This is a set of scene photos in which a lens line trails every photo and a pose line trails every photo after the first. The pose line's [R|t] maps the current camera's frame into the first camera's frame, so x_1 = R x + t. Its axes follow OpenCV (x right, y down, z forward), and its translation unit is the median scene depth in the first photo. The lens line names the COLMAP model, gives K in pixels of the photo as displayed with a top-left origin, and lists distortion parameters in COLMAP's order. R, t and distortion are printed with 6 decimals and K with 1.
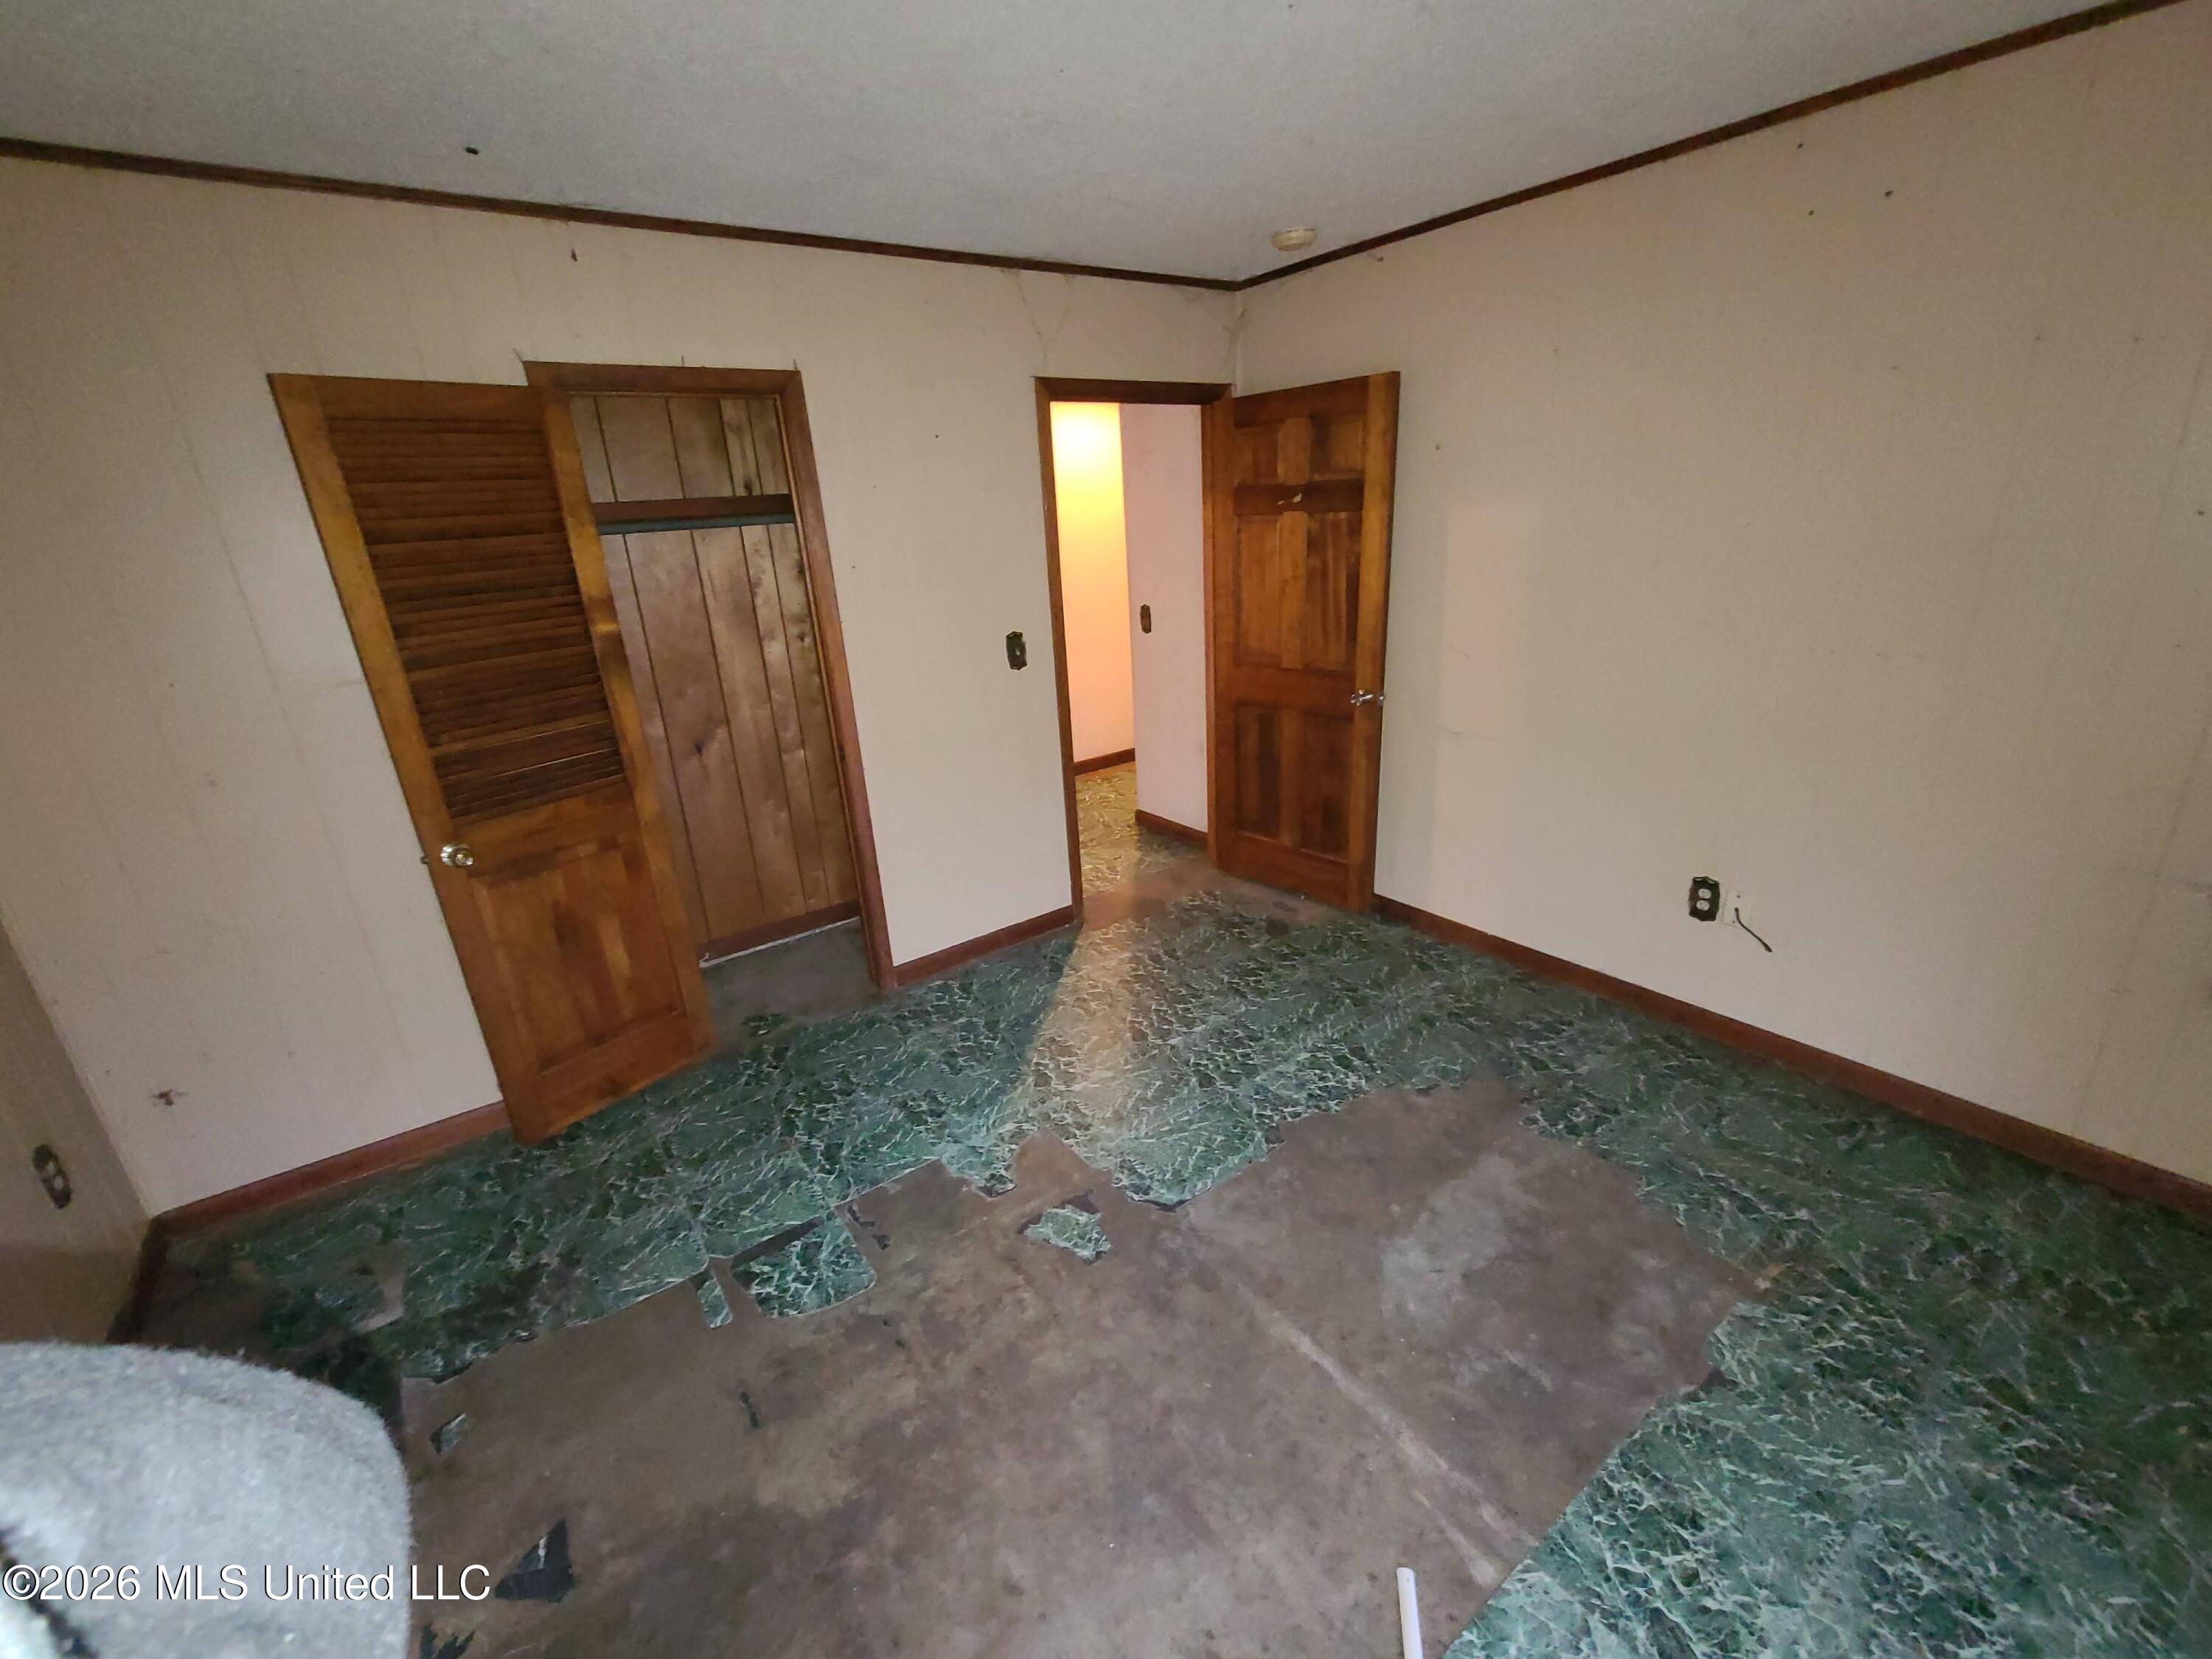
lens RADIAL K [[904.8, 0, 1105.2], [0, 904.8, 828.5], [0, 0, 1]] dist [0.000756, -0.004788]
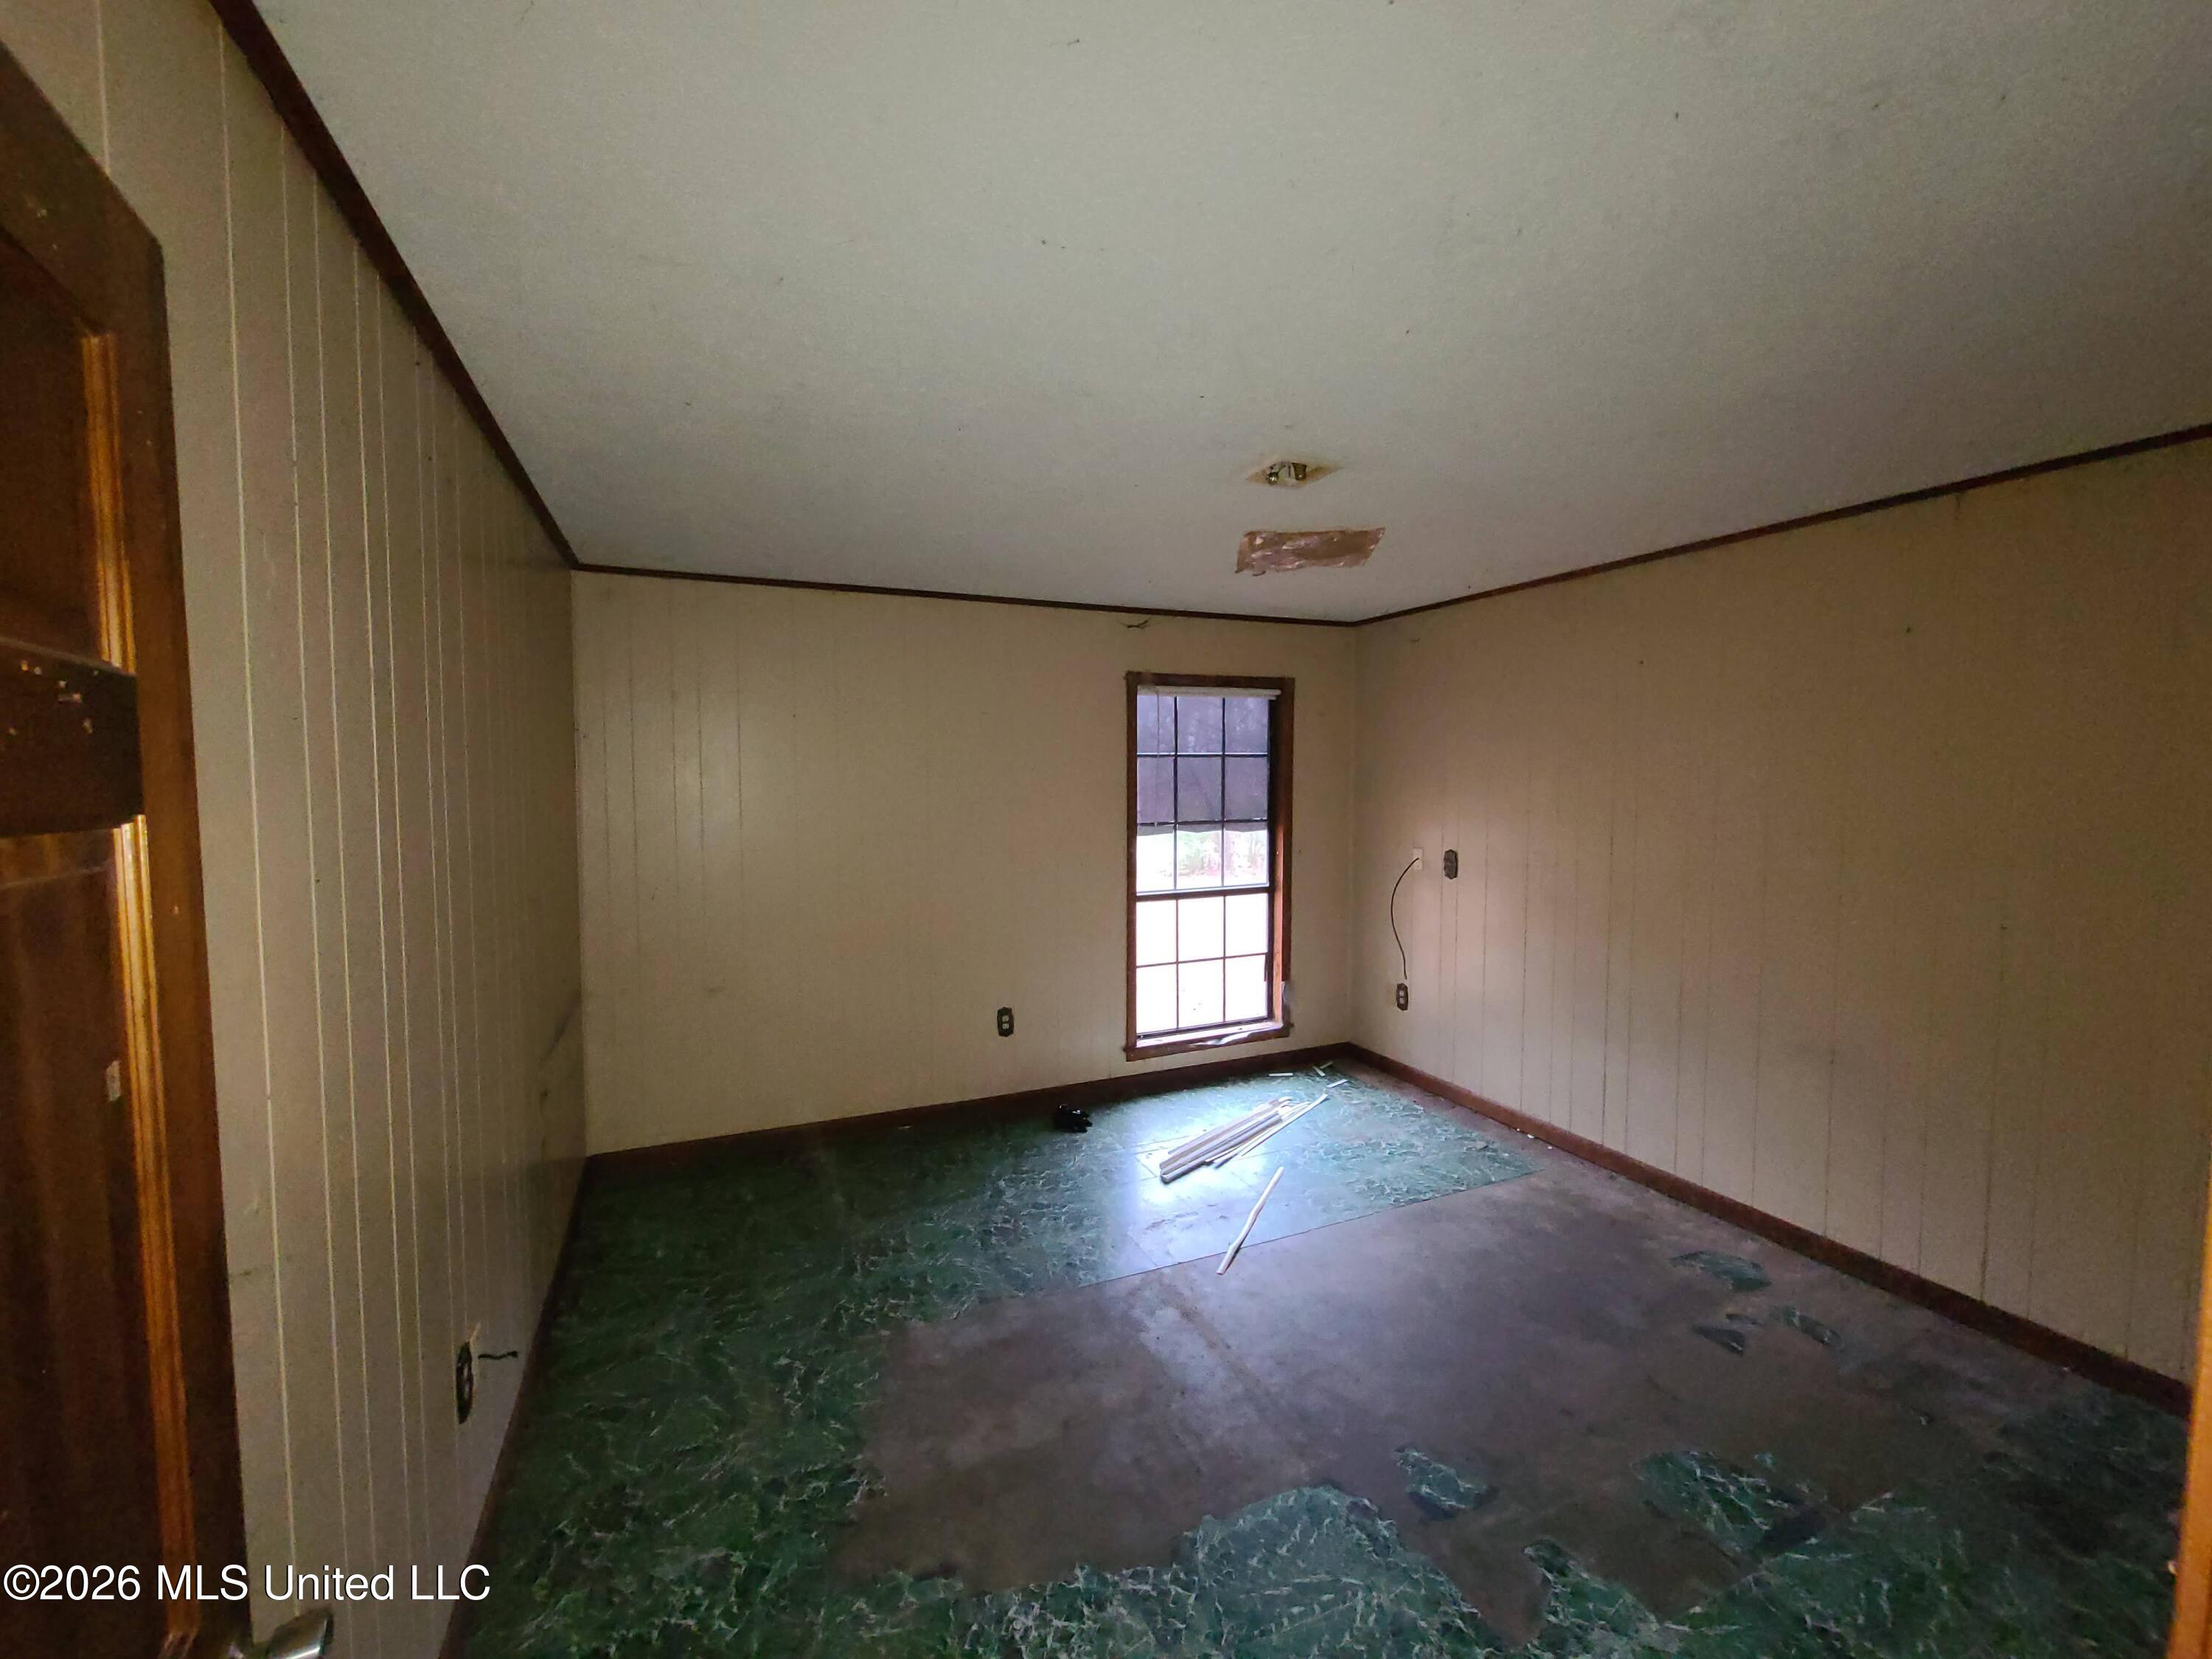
lens RADIAL K [[904.8, 0, 1104.7], [0, 904.8, 826.1], [0, 0, 1]] dist [0.000756, -0.004788]
pose [[-0.973676, 0.049906, 0.222407, 0.051212], [0.130000, 0.923070, 0.361997, -0.526891], [-0.187232, 0.381381, -0.905259, 1.517387]]
